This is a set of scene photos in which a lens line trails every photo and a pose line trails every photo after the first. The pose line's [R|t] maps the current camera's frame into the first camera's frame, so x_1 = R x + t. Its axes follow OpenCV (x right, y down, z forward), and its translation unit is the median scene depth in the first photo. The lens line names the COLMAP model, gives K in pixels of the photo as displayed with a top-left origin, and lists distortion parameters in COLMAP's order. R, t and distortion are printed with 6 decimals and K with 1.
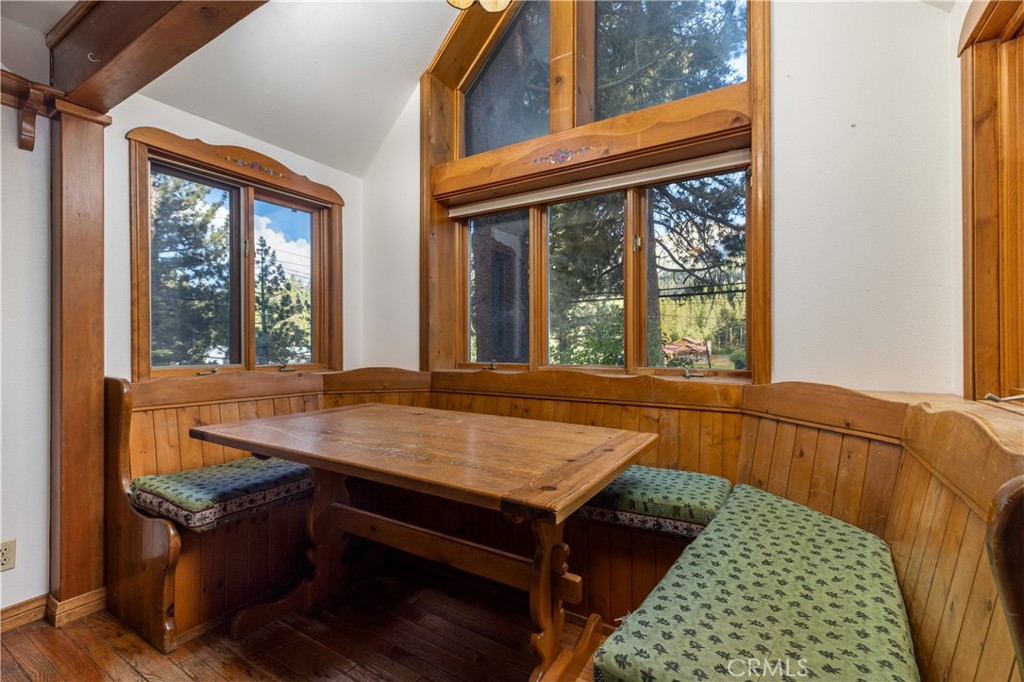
lens RADIAL K [[455.1, 0, 512.0], [0, 455.1, 341.0], [0, 0, 1]] dist [0.009783, 0.000011]
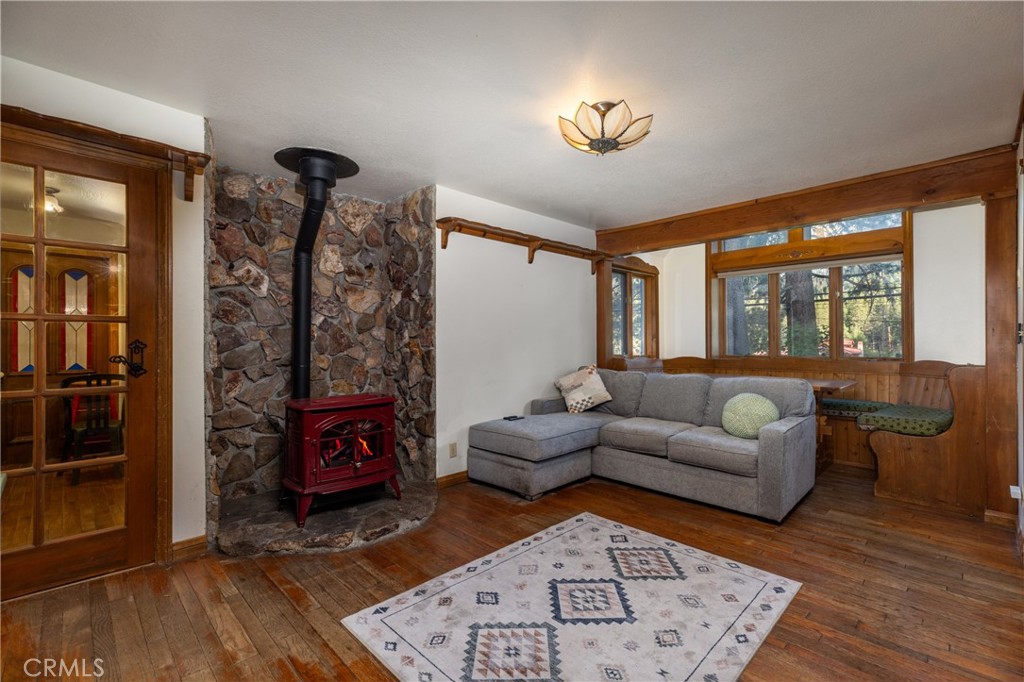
lens RADIAL K [[455.1, 0, 512.0], [0, 455.1, 341.0], [0, 0, 1]] dist [0.009783, 0.000011]
pose [[0.970980, -0.001348, -0.239156, -0.672448], [0.000627, 0.999995, -0.003090, -0.006235], [0.239158, 0.002851, 0.970976, -1.371622]]
